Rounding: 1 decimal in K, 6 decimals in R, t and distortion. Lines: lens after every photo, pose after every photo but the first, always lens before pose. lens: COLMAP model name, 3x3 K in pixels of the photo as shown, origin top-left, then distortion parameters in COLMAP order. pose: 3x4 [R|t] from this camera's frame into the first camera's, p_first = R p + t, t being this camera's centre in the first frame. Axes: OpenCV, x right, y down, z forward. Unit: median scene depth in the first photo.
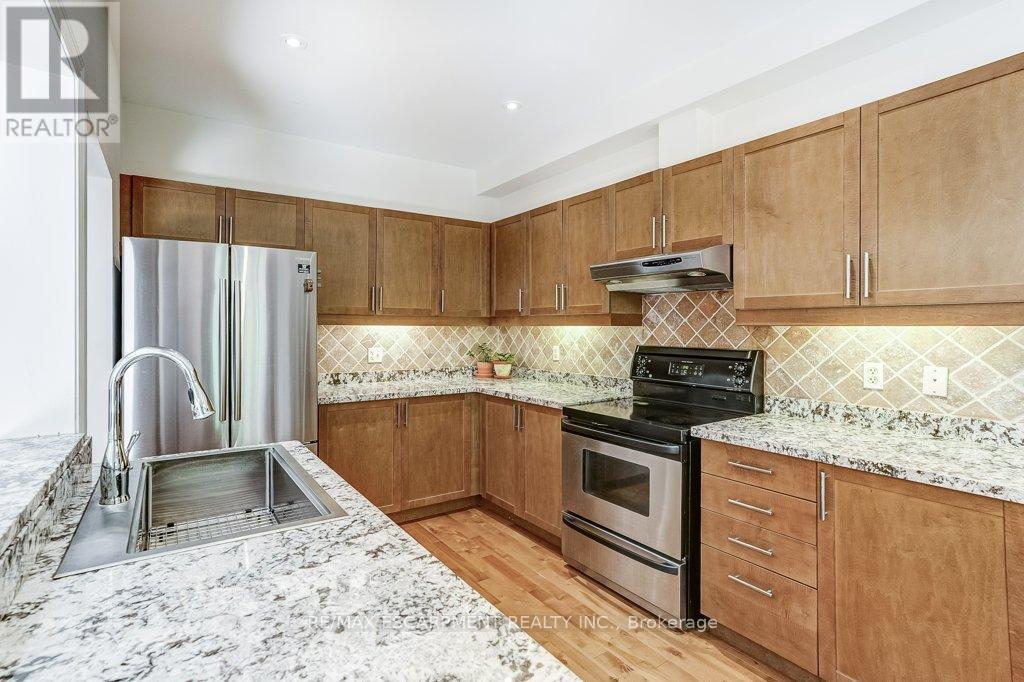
lens RADIAL K [[469.1, 0, 510.1], [0, 469.1, 333.5], [0, 0, 1]] dist [-0.001993, -0.000086]
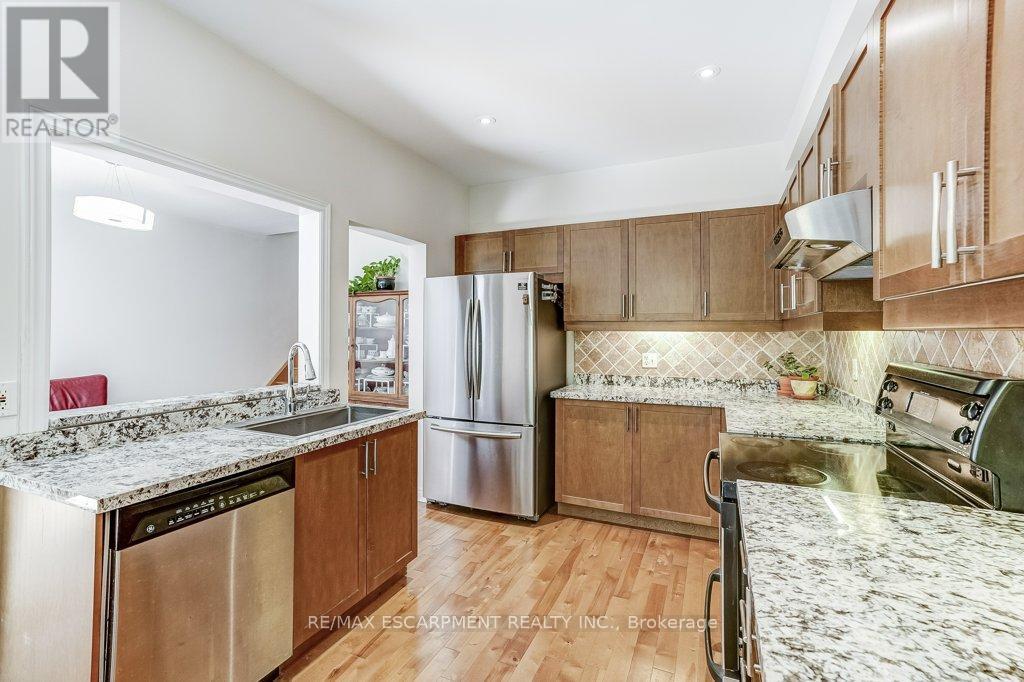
lens RADIAL K [[469.1, 0, 509.1], [0, 469.1, 334.9], [0, 0, 1]] dist [-0.001993, -0.000086]
pose [[0.564153, 0.002542, -0.825666, 0.413175], [-0.011006, 0.999930, -0.004442, -0.001227], [0.825597, 0.011593, 0.564141, 0.185464]]
